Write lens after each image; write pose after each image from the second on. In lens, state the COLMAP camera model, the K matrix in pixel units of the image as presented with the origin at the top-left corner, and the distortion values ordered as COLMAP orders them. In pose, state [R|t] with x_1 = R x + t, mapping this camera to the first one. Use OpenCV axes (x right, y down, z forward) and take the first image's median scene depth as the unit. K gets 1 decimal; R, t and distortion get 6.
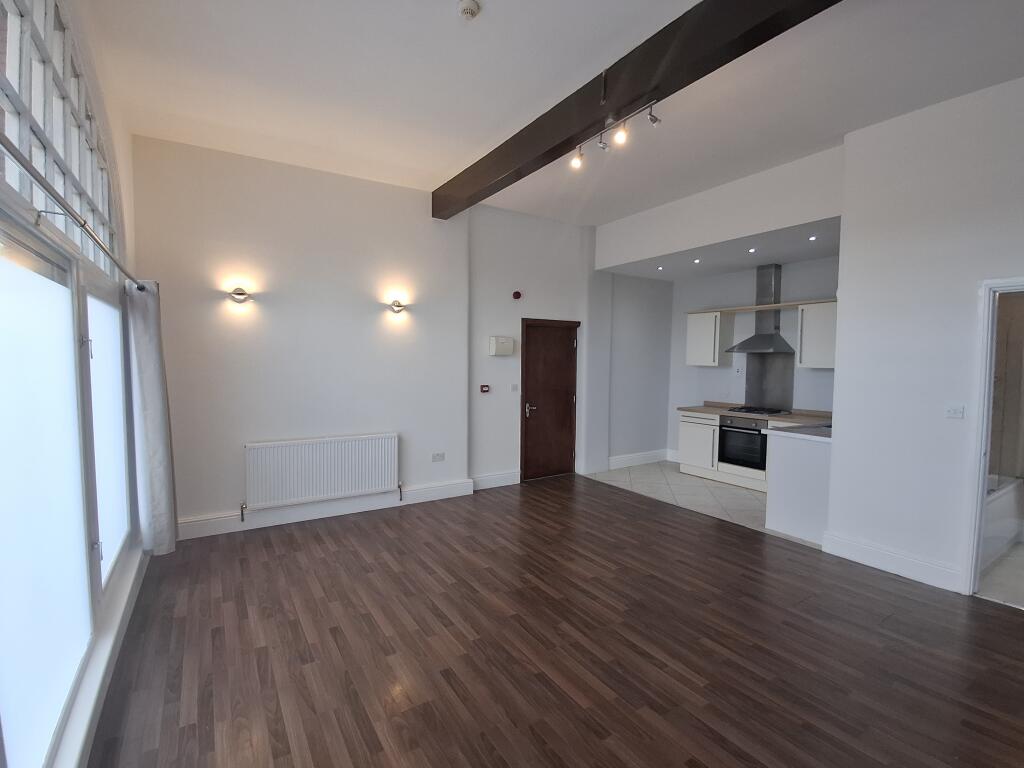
lens RADIAL K [[475.4, 0, 483.9], [0, 475.4, 386.3], [0, 0, 1]] dist [0.009185, -0.019529]
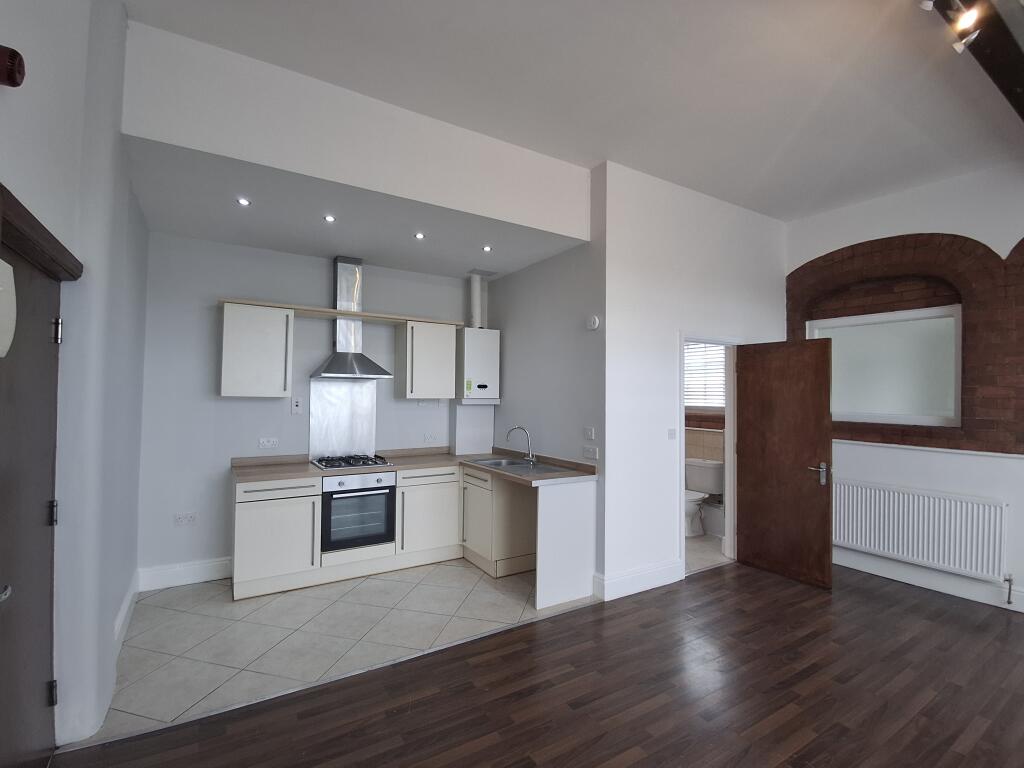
lens RADIAL K [[475.4, 0, 483.9], [0, 475.4, 386.3], [0, 0, 1]] dist [0.009185, -0.019529]
pose [[-0.006173, 0.007892, 0.999950, -0.149373], [0.046163, 0.998905, -0.007599, -0.050157], [-0.998915, 0.046114, -0.006530, 0.923406]]
